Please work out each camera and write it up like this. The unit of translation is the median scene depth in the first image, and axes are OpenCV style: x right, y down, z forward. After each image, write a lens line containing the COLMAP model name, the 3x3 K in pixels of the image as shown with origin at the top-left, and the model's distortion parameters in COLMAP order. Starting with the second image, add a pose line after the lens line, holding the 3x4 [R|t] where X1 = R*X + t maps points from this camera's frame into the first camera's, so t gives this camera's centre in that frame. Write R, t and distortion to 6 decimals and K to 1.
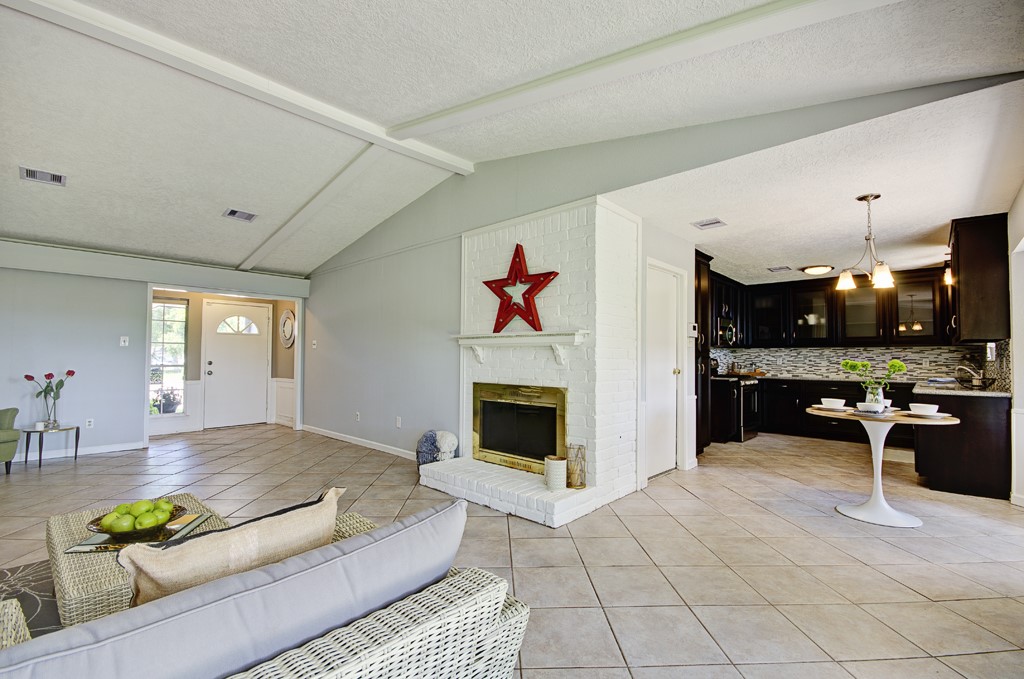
lens RADIAL K [[456.6, 0, 512.0], [0, 456.6, 339.5], [0, 0, 1]] dist [0.002260, -0.005292]
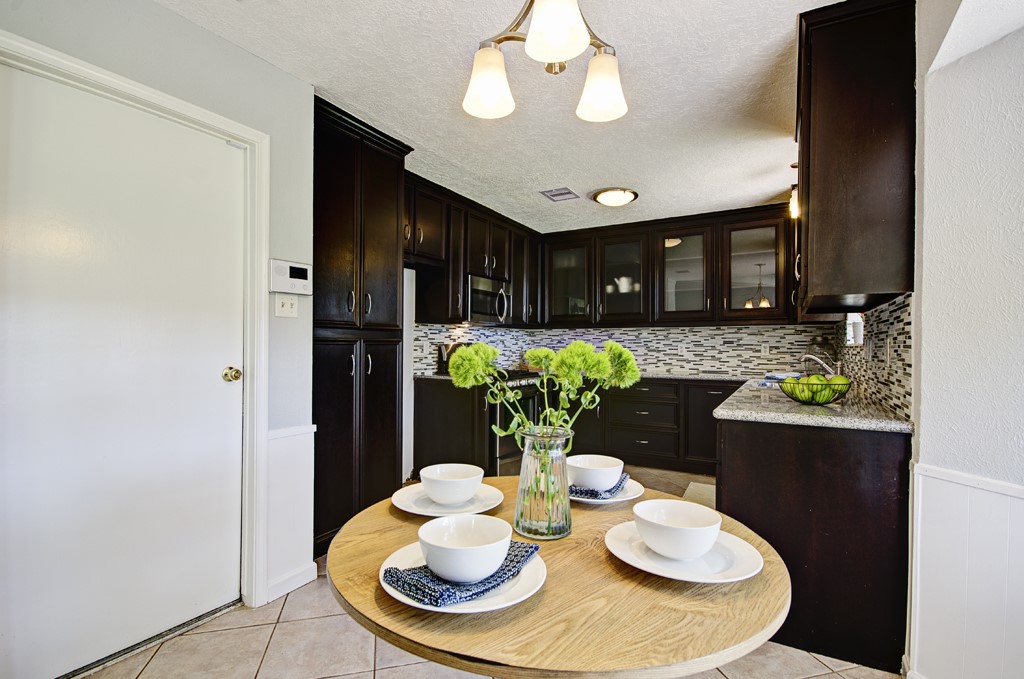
lens RADIAL K [[492.5, 0, 512.0], [0, 492.5, 339.5], [0, 0, 1]] dist [0.002050, 0.000219]
pose [[0.972958, -0.000743, 0.230981, 0.378804], [-0.006169, 0.999555, 0.029199, 0.017924], [-0.230899, -0.029834, 0.972520, 0.382347]]
